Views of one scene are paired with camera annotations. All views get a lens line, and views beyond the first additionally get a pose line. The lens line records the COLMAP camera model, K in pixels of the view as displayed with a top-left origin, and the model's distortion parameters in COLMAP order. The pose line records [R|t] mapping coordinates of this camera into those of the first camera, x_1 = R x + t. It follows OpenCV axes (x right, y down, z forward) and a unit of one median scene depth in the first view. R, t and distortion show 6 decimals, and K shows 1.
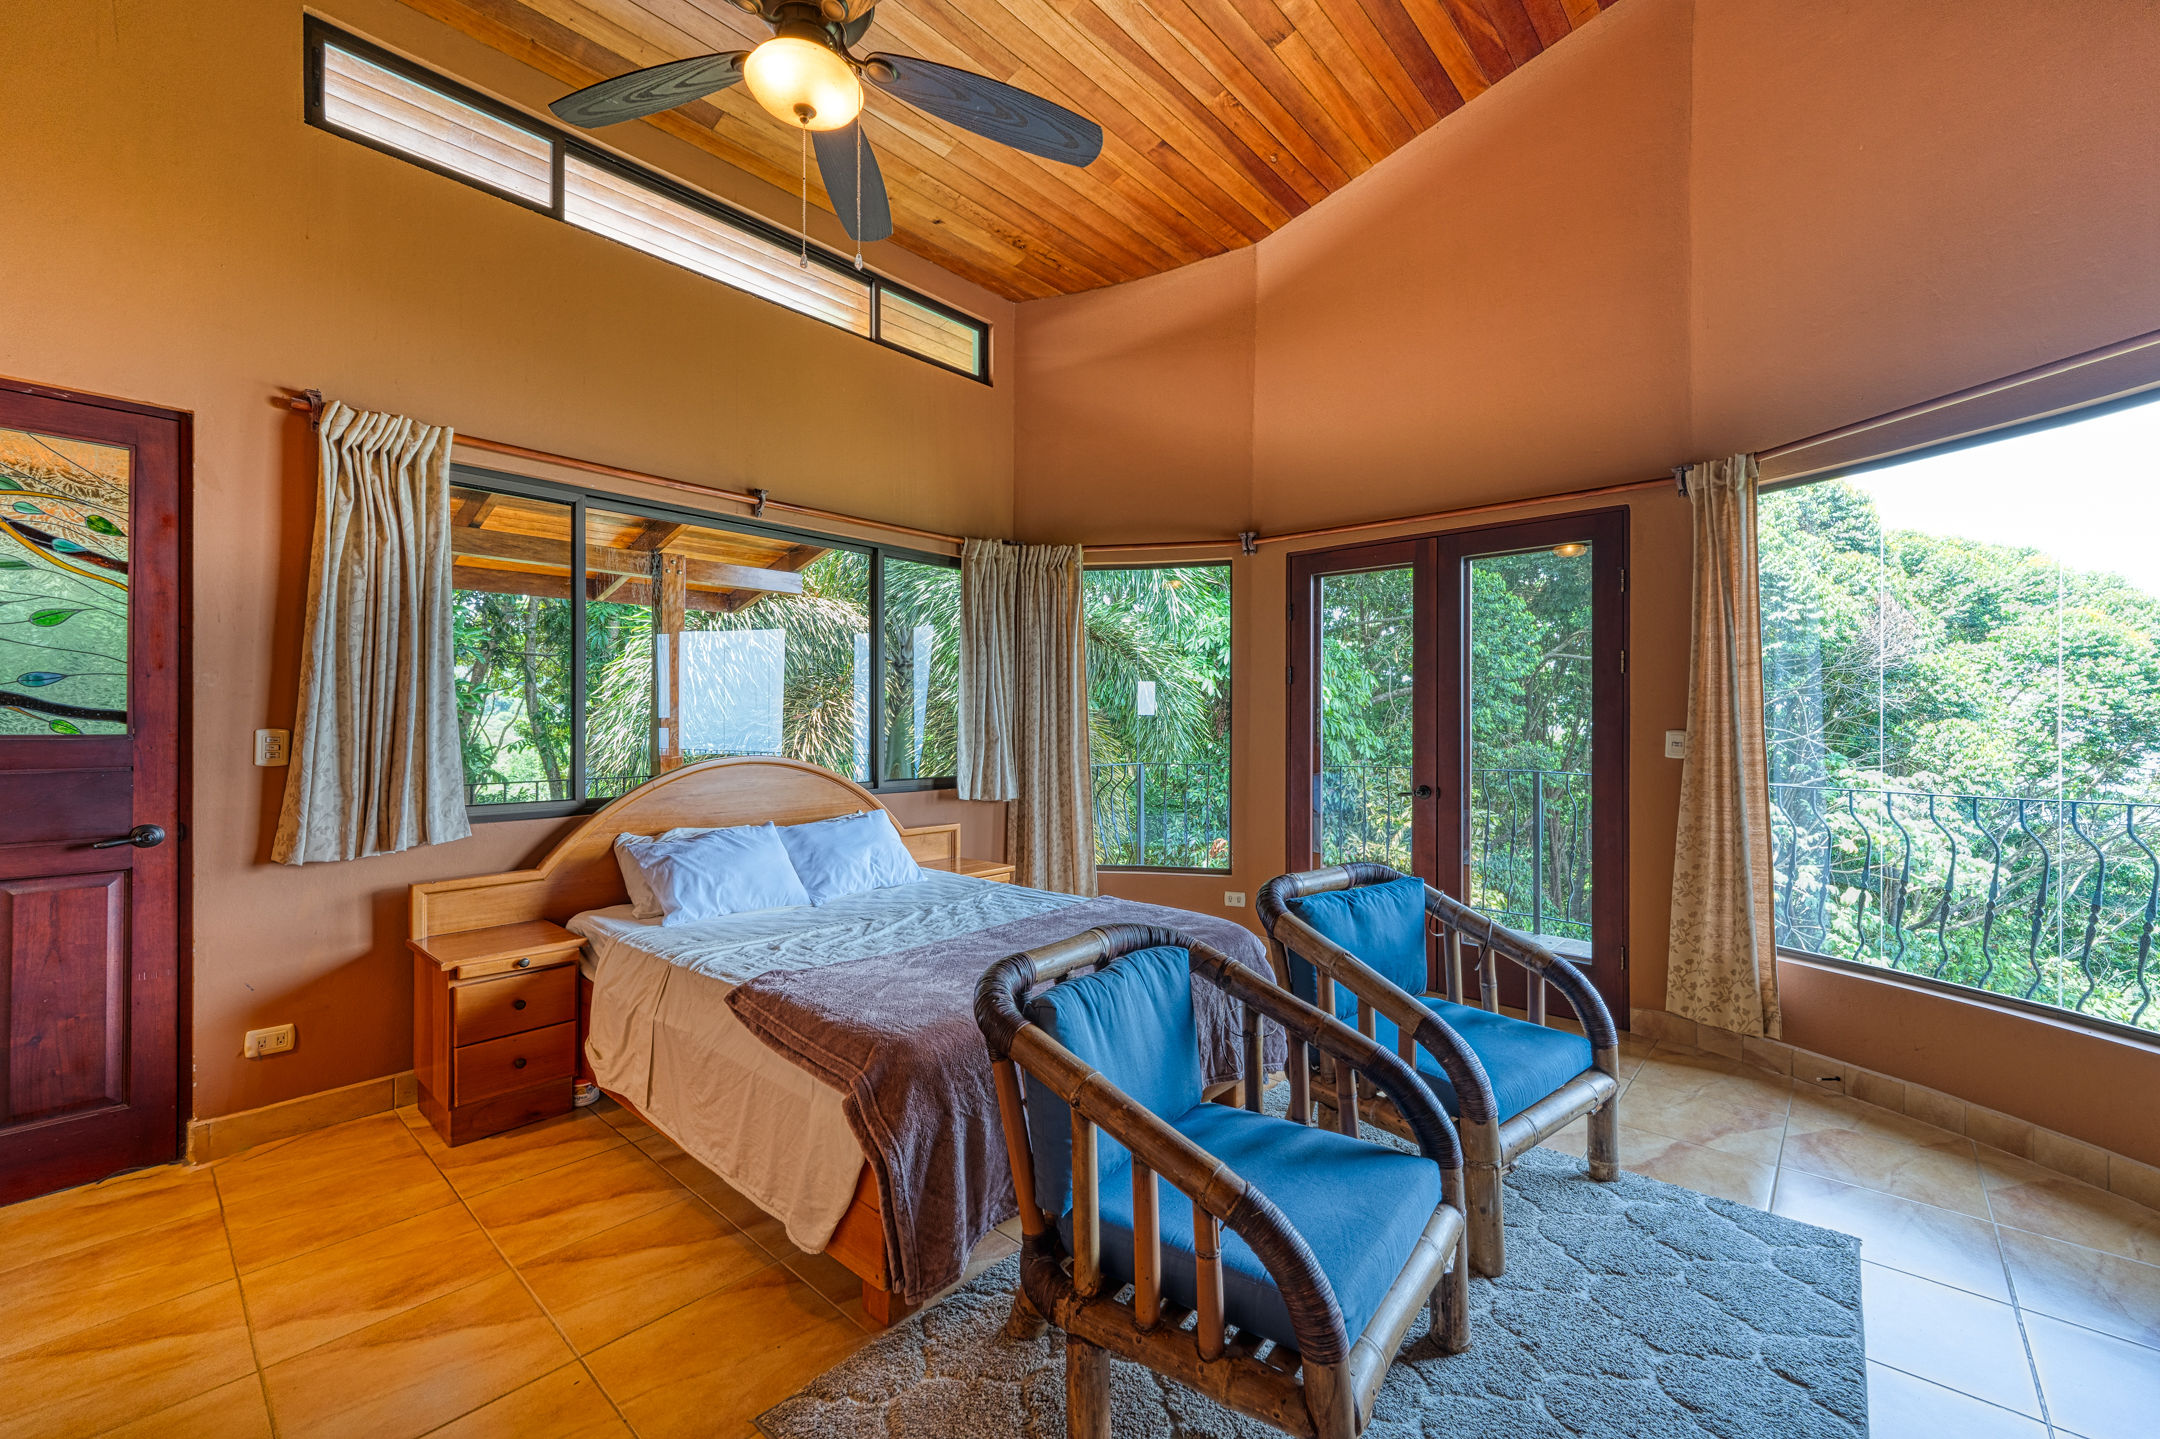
lens RADIAL K [[879.4, 0, 1070.7], [0, 879.4, 719.7], [0, 0, 1]] dist [0.000827, 0.000093]
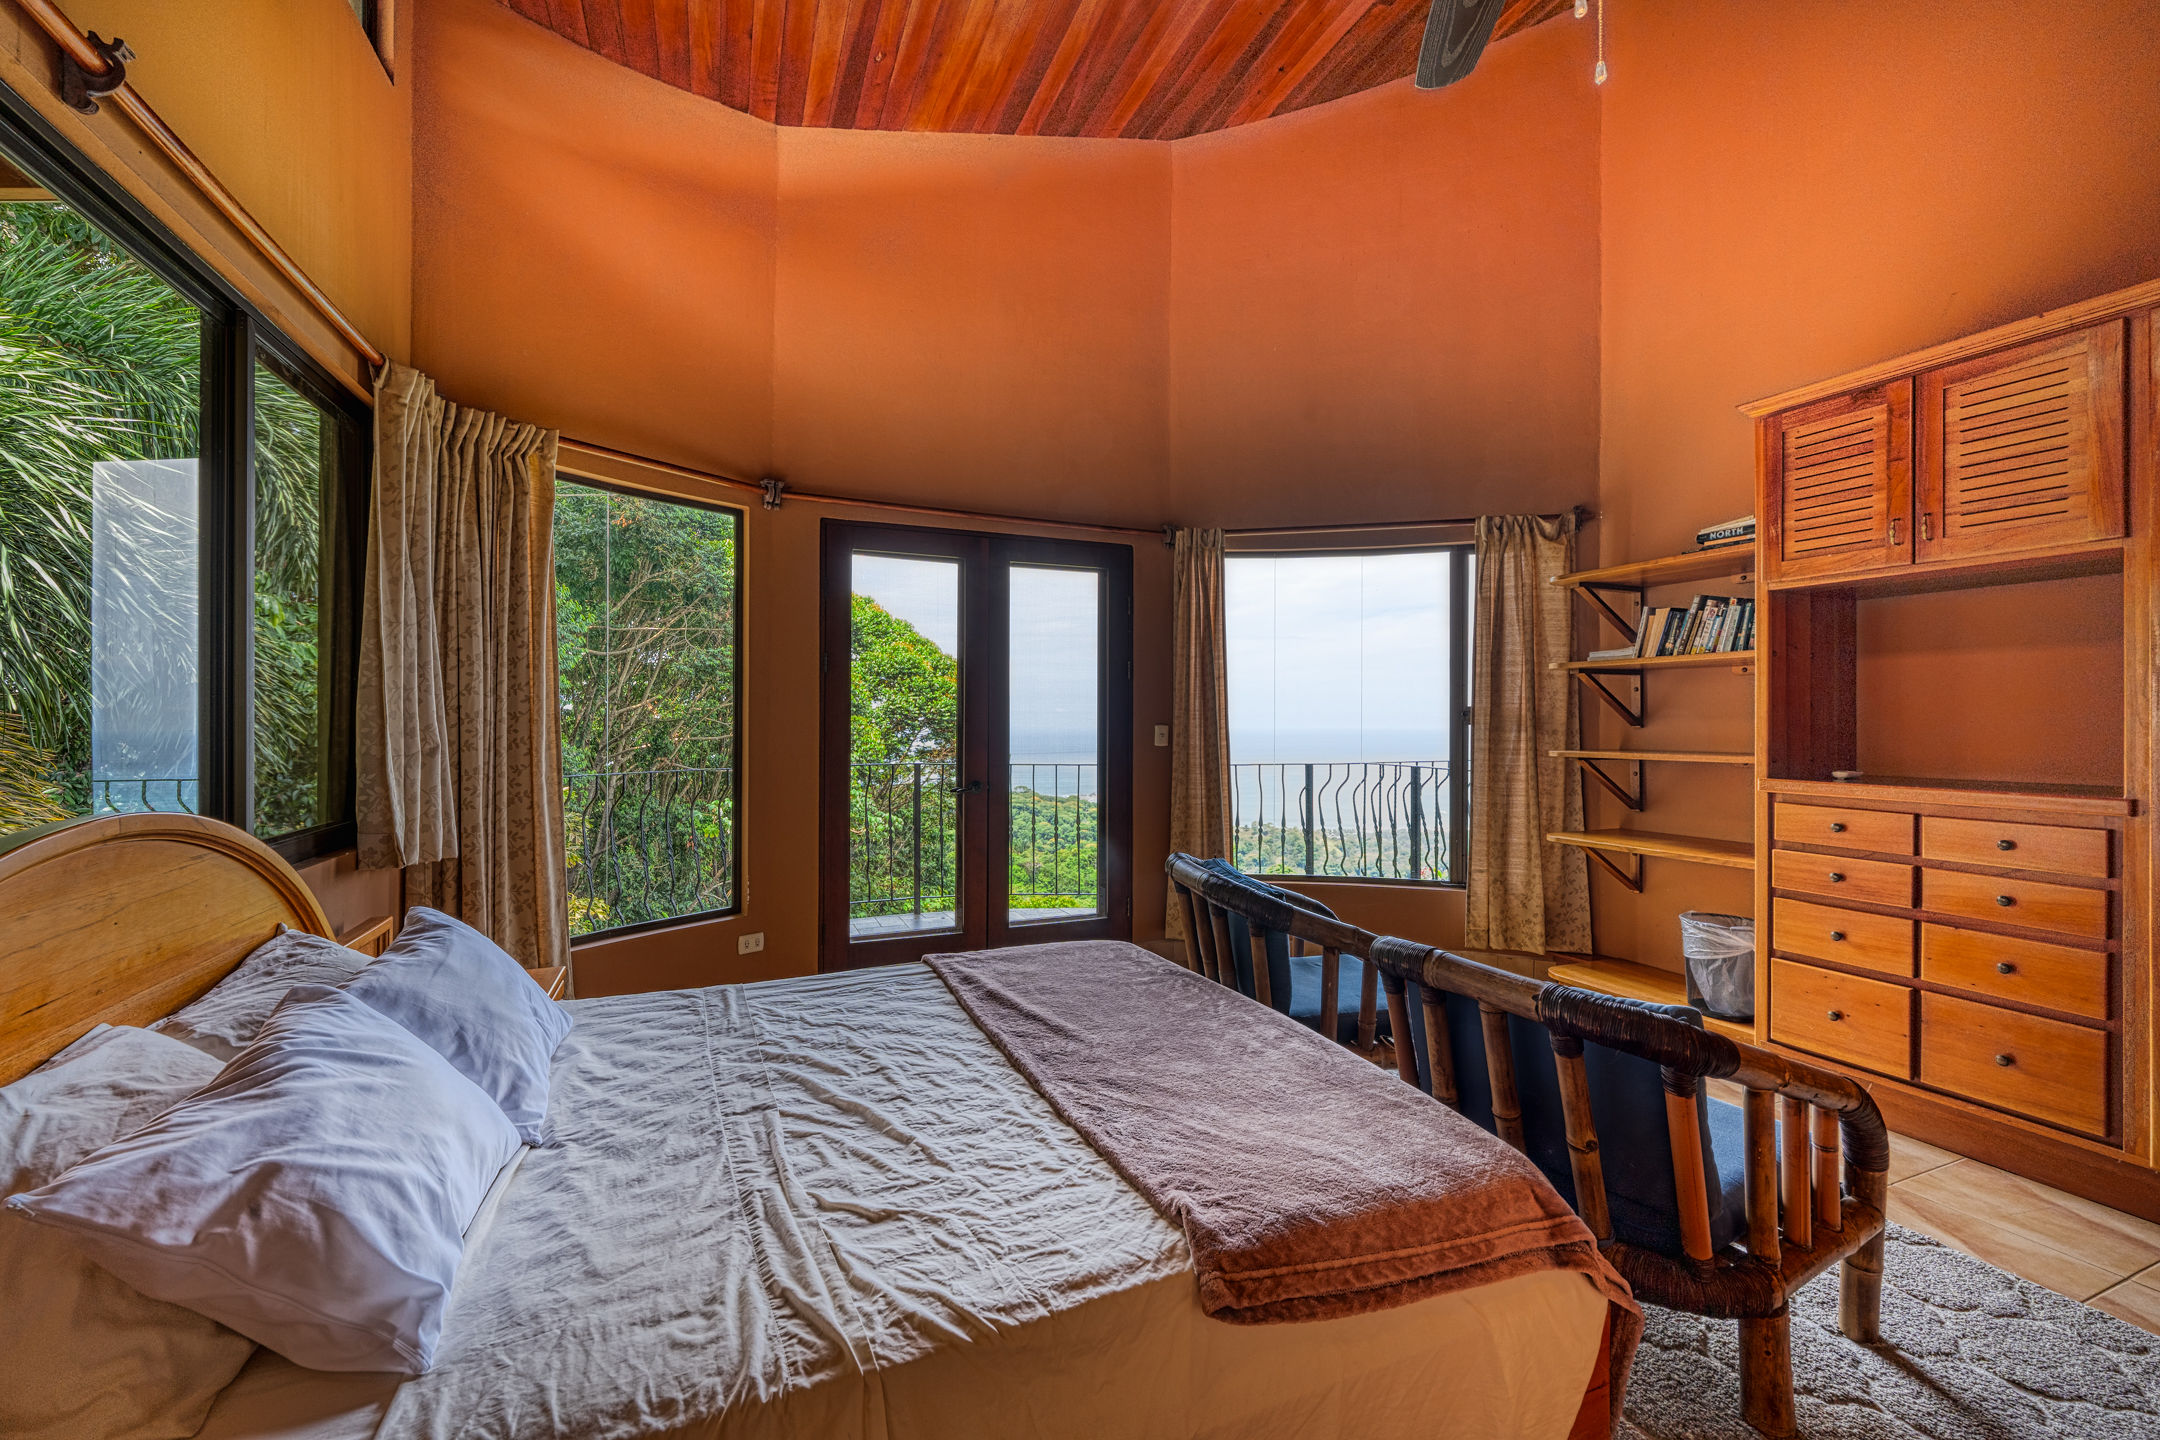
lens RADIAL K [[868.2, 0, 1098.6], [0, 868.2, 715.4], [0, 0, 1]] dist [-0.000545, -0.000110]
pose [[0.417109, 0.004862, 0.908844, -0.533230], [-0.005760, 0.999980, -0.002706, 0.001613], [-0.908838, -0.004106, 0.417128, 0.545504]]
